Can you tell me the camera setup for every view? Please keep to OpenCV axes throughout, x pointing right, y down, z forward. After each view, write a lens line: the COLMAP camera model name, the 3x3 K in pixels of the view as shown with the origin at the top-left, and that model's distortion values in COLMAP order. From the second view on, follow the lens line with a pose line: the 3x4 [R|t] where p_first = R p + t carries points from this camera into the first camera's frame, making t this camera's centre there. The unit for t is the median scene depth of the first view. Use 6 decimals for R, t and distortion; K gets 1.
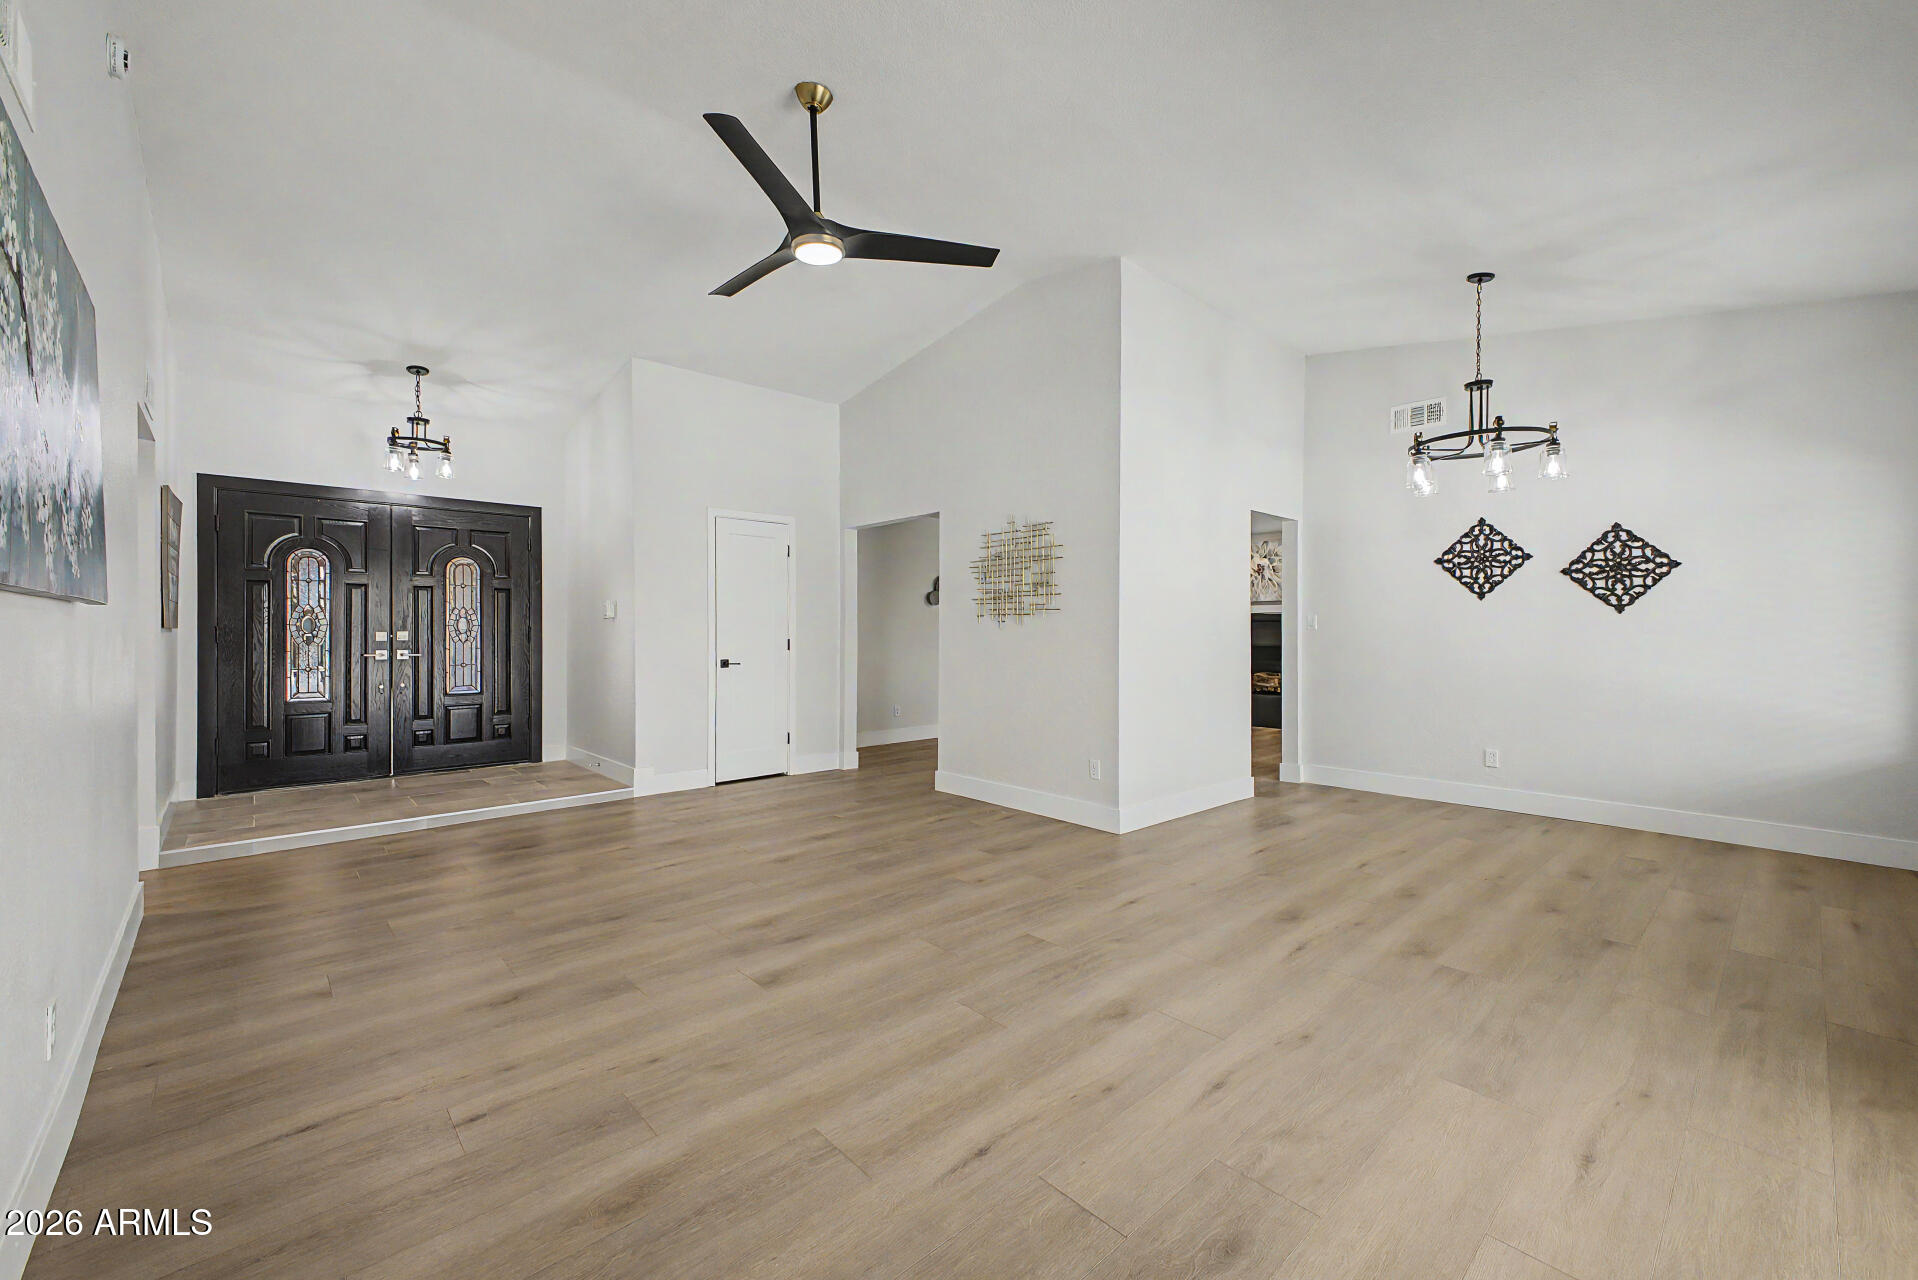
lens RADIAL K [[765.6, 0, 967.0], [0, 765.6, 635.1], [0, 0, 1]] dist [-0.001581, 0.000078]
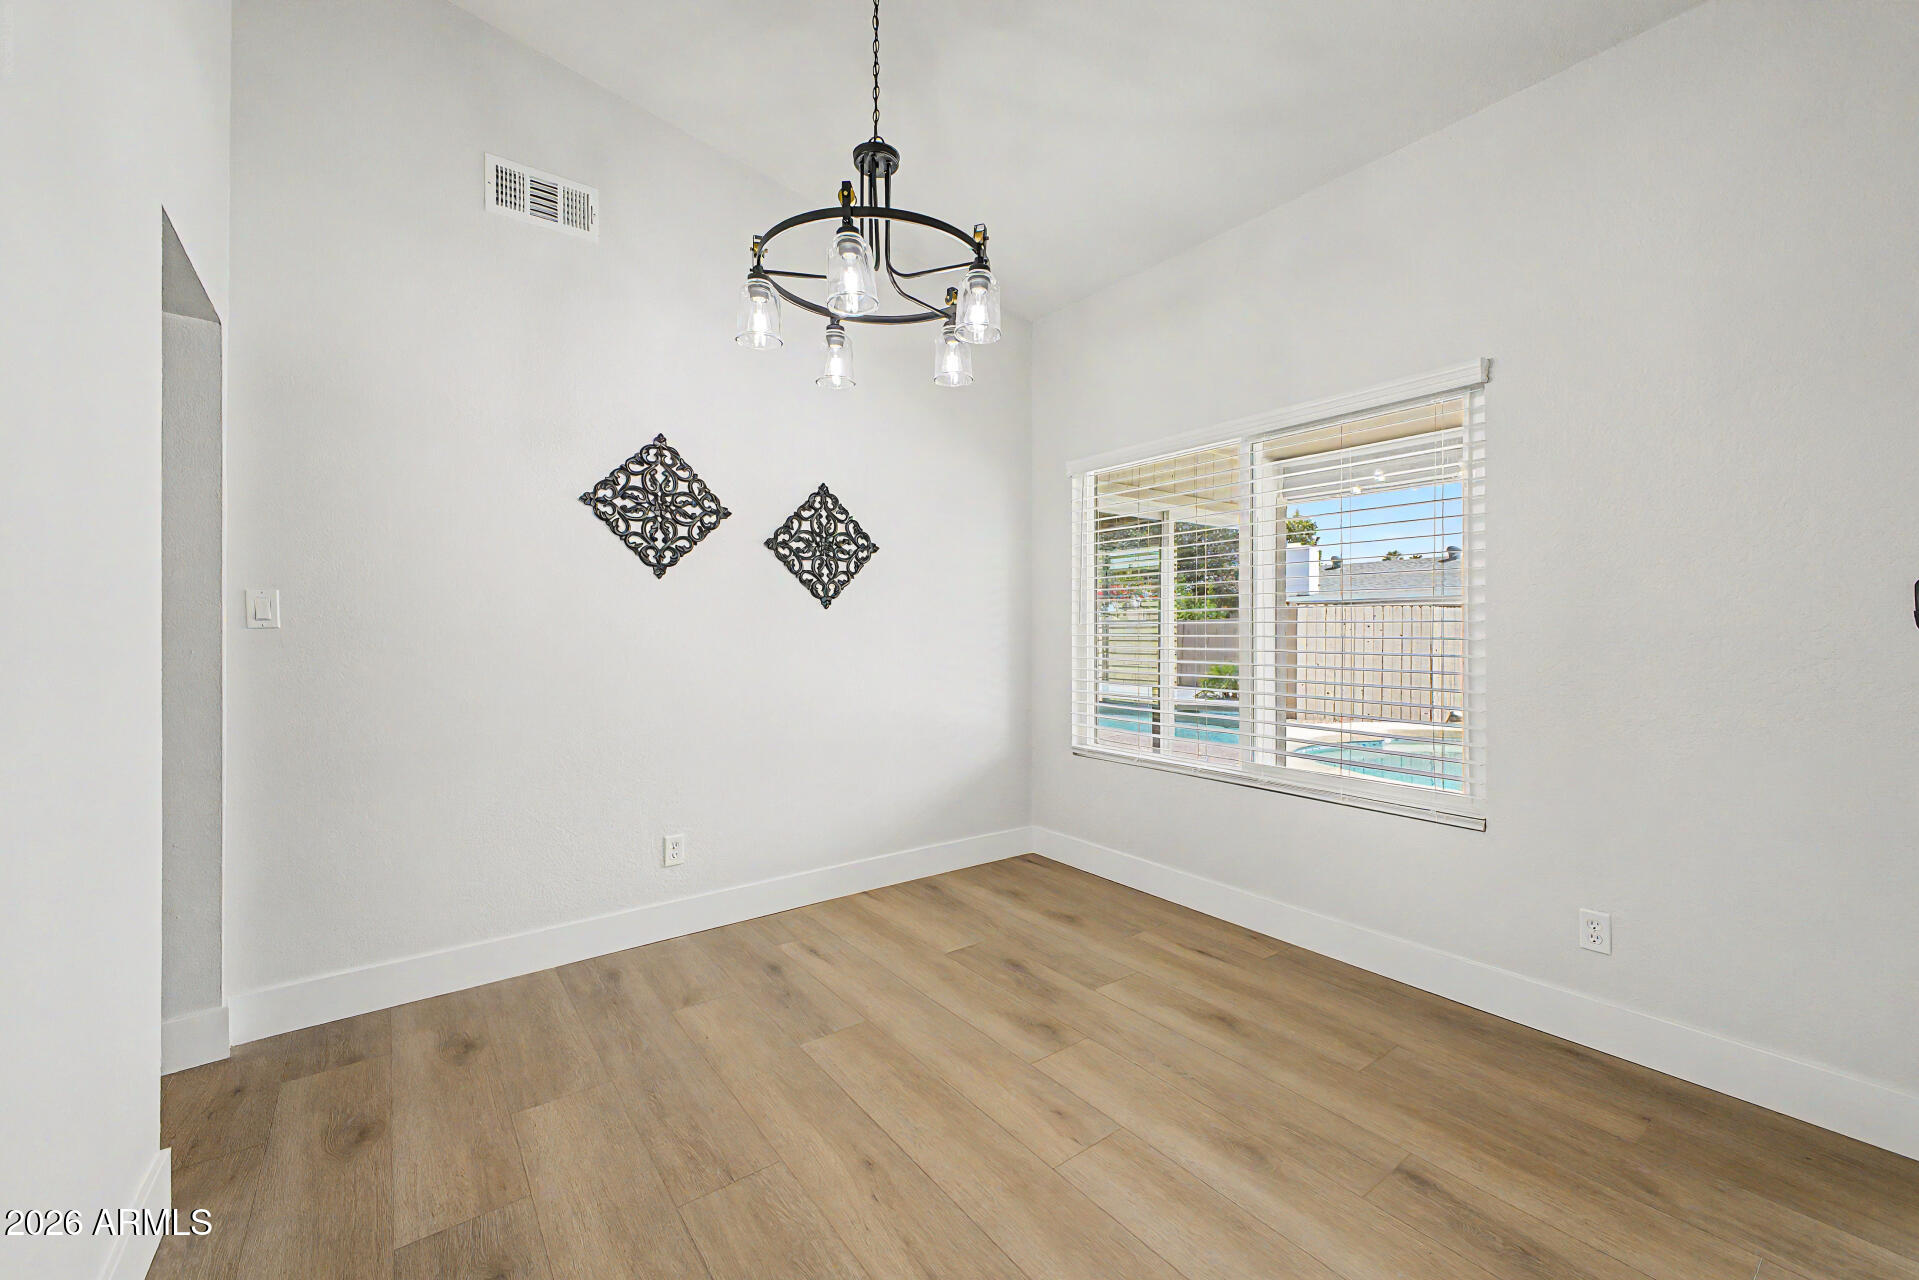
lens RADIAL K [[766.0, 0, 969.0], [0, 766.0, 635.7], [0, 0, 1]] dist [-0.001581, 0.000078]
pose [[0.085355, -0.000832, 0.996350, 0.126584], [0.007916, 0.999969, 0.000157, -0.000850], [-0.996319, 0.007874, 0.085359, 0.756757]]
